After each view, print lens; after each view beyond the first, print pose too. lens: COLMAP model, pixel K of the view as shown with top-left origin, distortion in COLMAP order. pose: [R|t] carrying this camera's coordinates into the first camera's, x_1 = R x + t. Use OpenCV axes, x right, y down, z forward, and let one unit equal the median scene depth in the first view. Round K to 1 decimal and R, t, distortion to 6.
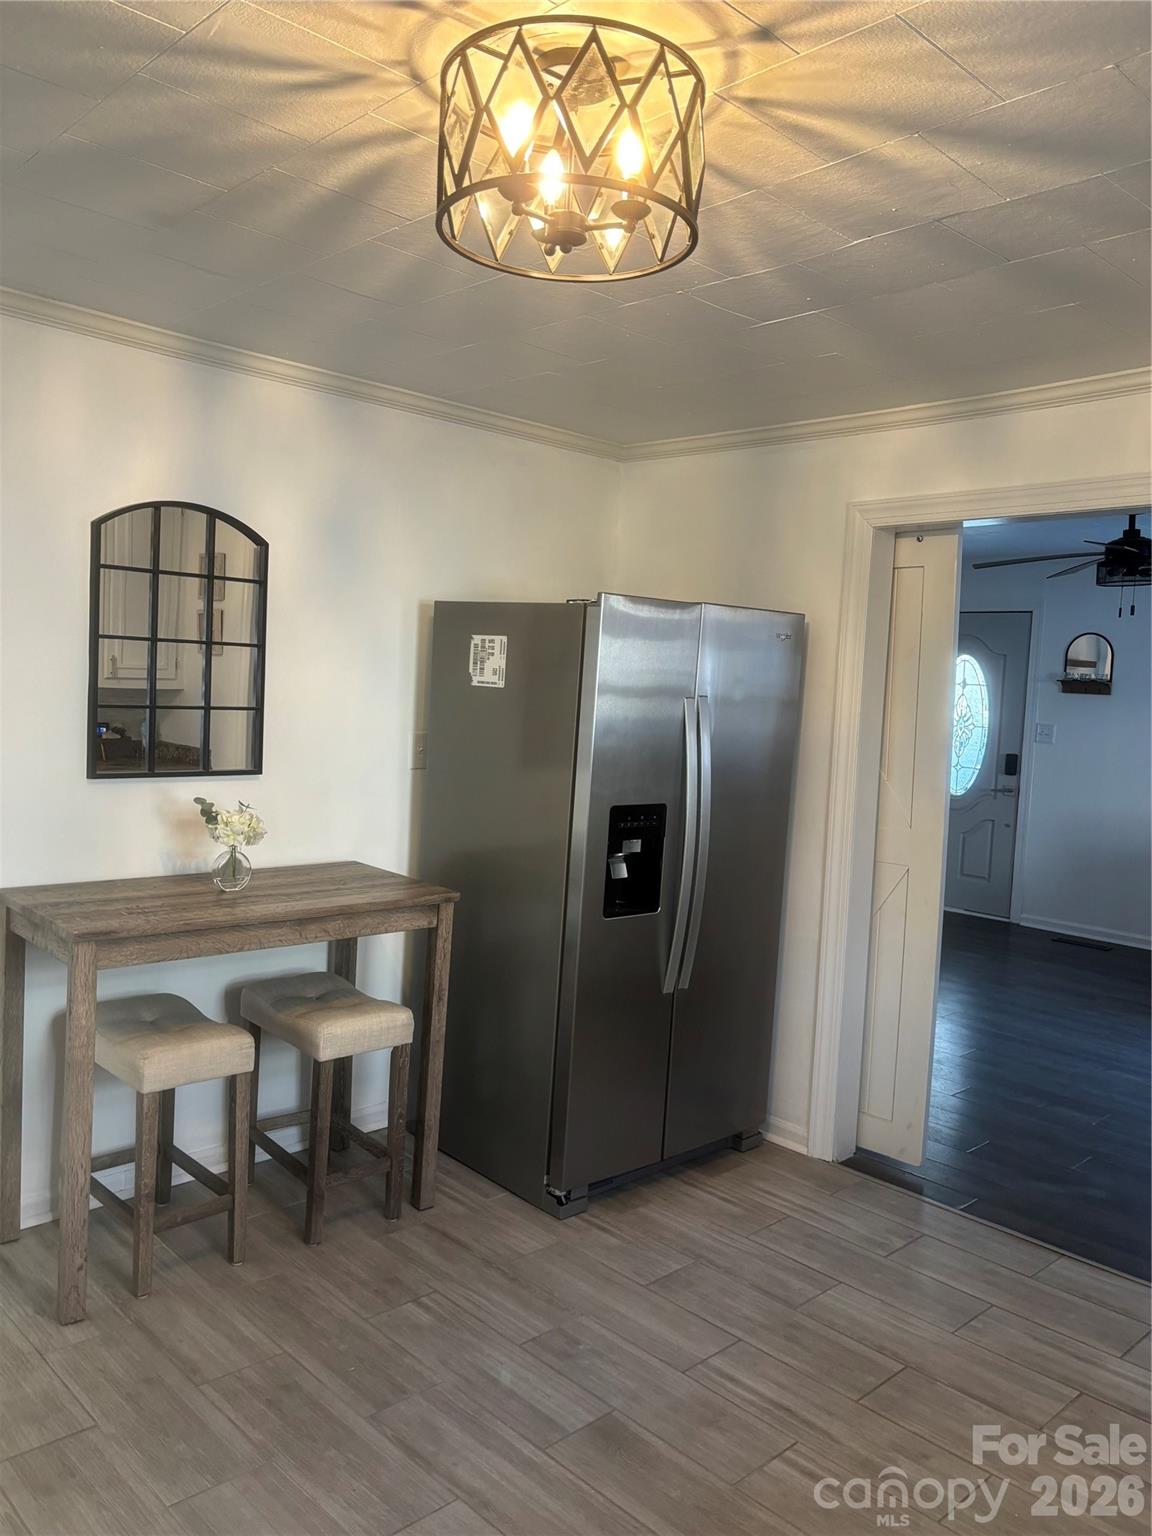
lens RADIAL K [[1158.3, 0, 572.9], [0, 1158.3, 759.4], [0, 0, 1]] dist [0.056683, -0.068406]
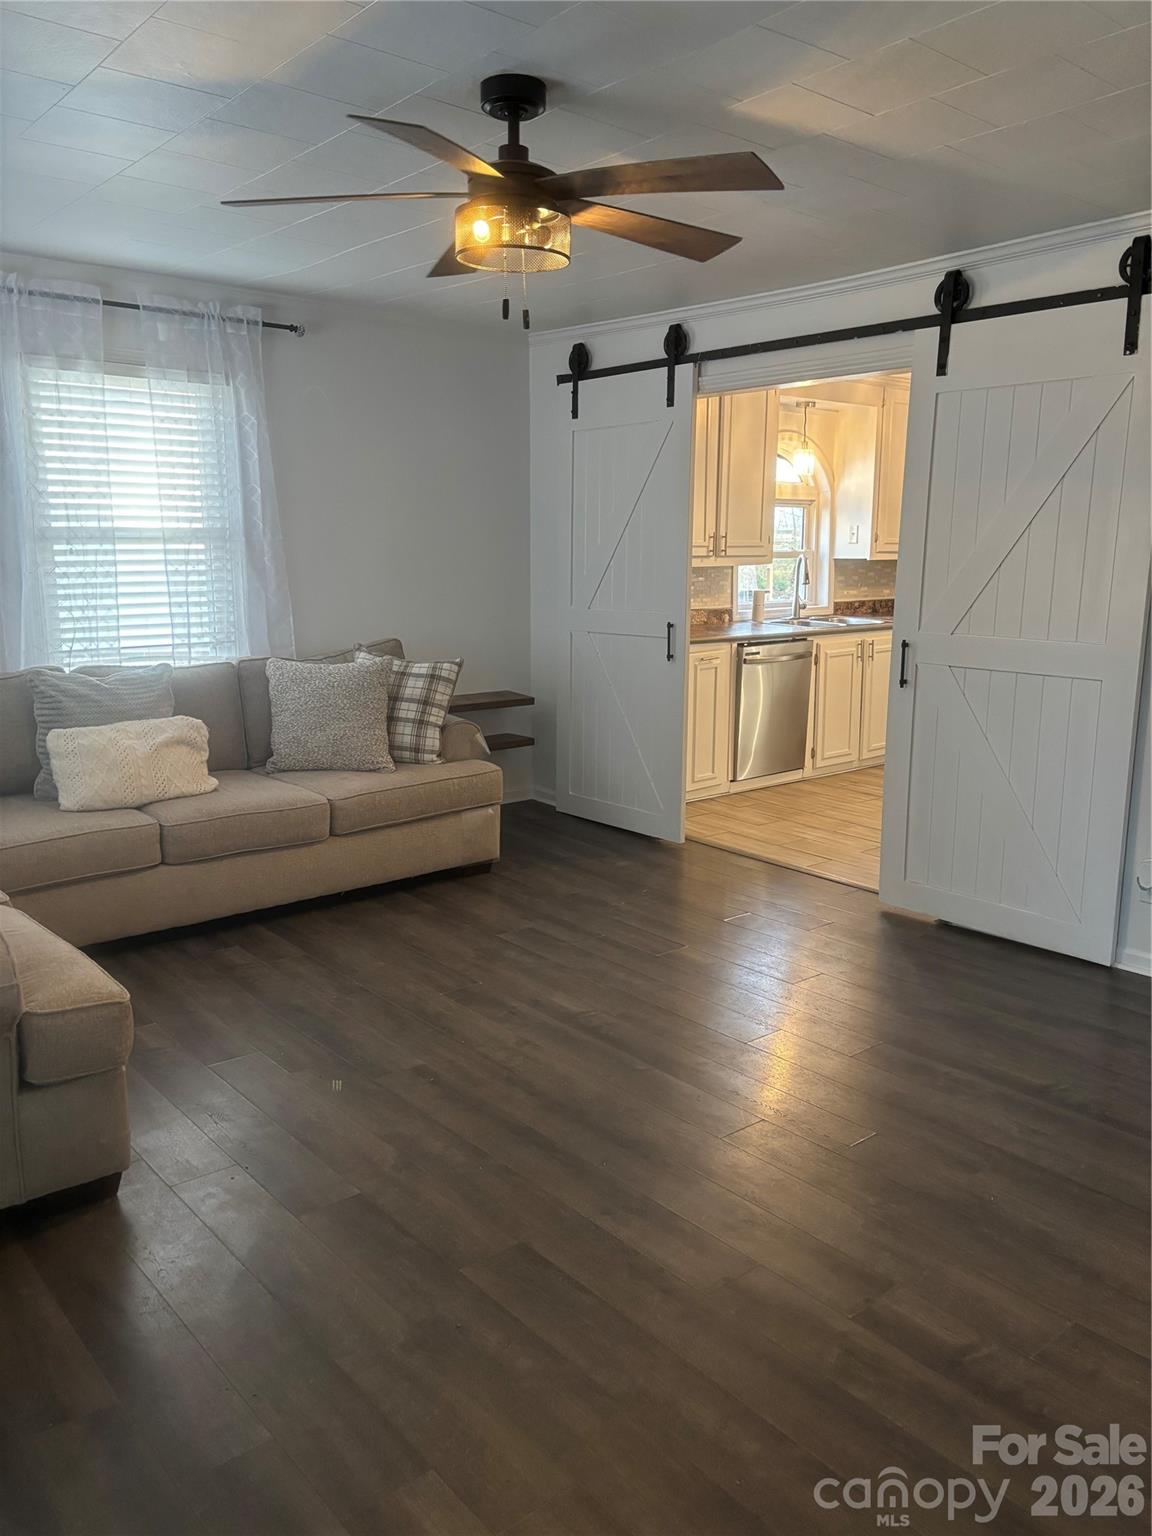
lens RADIAL K [[1158.3, 0, 564.5], [0, 1158.3, 768.9], [0, 0, 1]] dist [0.056683, -0.068406]
pose [[-0.996330, -0.057816, 0.063120, 0.822177], [-0.039548, 0.964910, 0.259586, -0.134119], [-0.075913, 0.256137, -0.963655, 3.180477]]
